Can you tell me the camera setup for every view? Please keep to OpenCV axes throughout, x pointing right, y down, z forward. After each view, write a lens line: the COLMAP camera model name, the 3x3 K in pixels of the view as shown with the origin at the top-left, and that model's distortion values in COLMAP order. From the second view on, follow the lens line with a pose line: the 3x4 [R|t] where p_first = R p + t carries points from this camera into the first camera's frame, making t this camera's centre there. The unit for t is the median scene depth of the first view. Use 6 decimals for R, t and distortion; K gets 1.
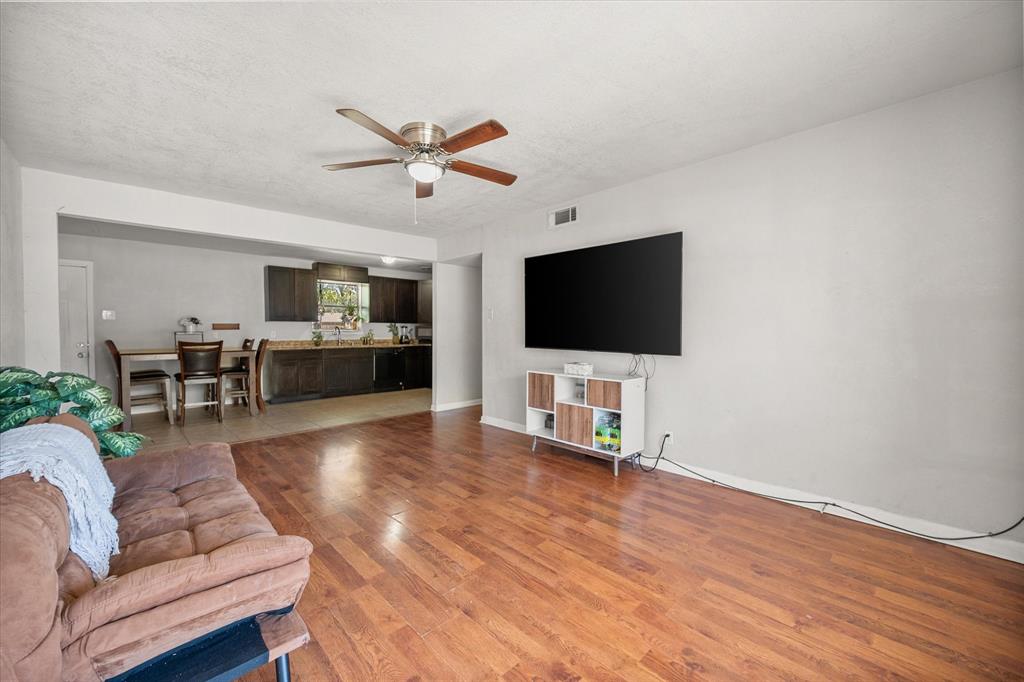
lens RADIAL K [[406.5, 0, 512.0], [0, 406.5, 341.0], [0, 0, 1]] dist [-0.002029, -0.000315]
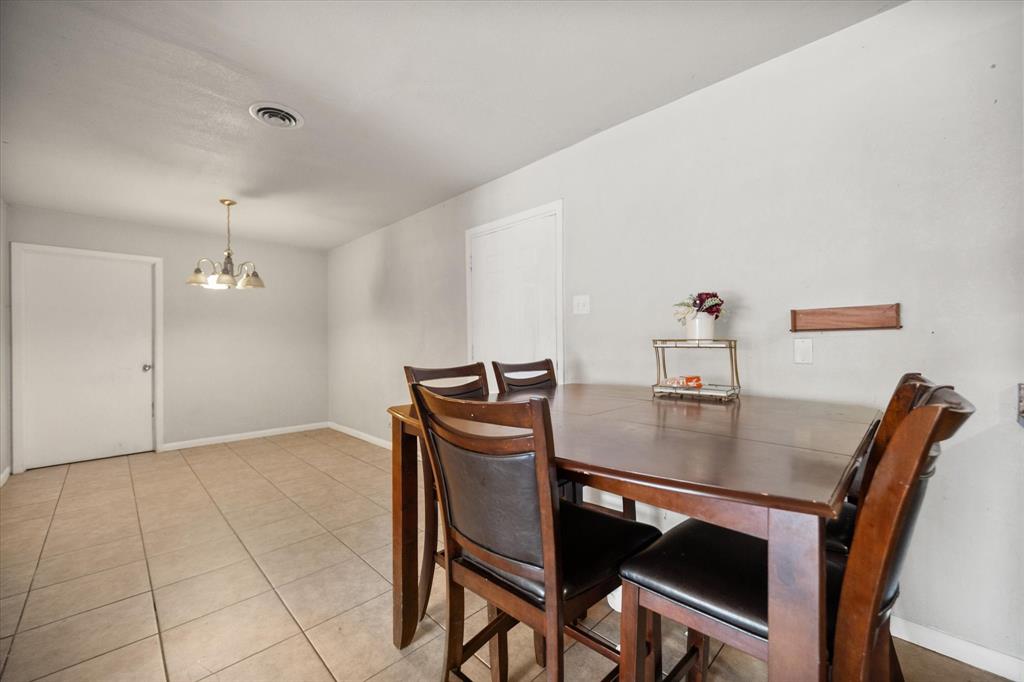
lens RADIAL K [[406.5, 0, 512.0], [0, 406.5, 341.0], [0, 0, 1]] dist [-0.002029, -0.000315]
pose [[0.014471, -0.005496, -0.999880, -0.345892], [-0.018511, 0.999812, -0.005764, -0.012663], [0.999724, 0.018593, 0.014366, 0.606877]]
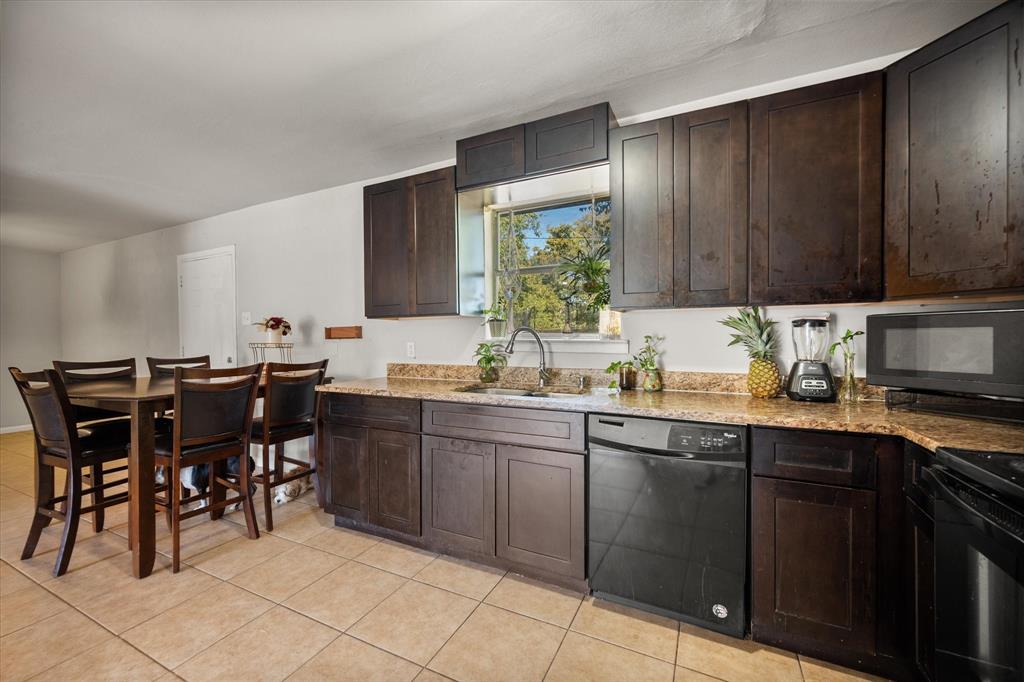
lens RADIAL K [[406.5, 0, 512.0], [0, 406.5, 341.0], [0, 0, 1]] dist [-0.002029, -0.000315]
pose [[0.335044, 0.010258, -0.942147, -0.119888], [-0.015306, 0.999868, 0.005444, -0.023980], [0.942078, 0.012597, 0.335157, 0.791641]]
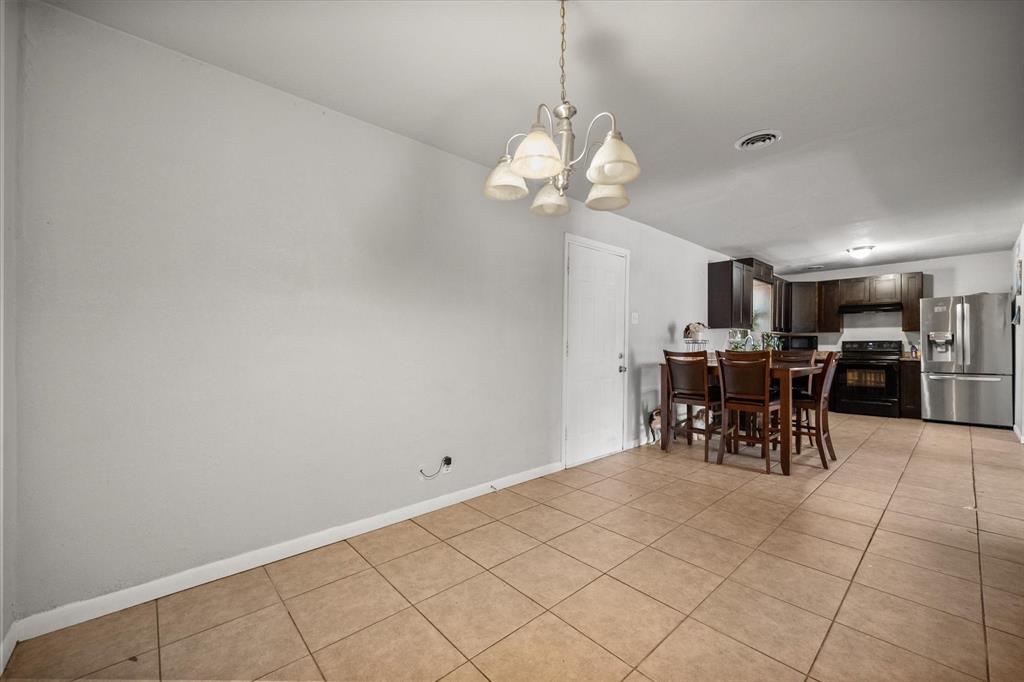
lens RADIAL K [[406.5, 0, 512.0], [0, 406.5, 341.0], [0, 0, 1]] dist [-0.002029, -0.000315]
pose [[0.999400, 0.004188, -0.034374, -0.788733], [-0.005246, 0.999513, -0.030772, 0.002464], [0.034228, 0.030934, 0.998935, 0.145359]]
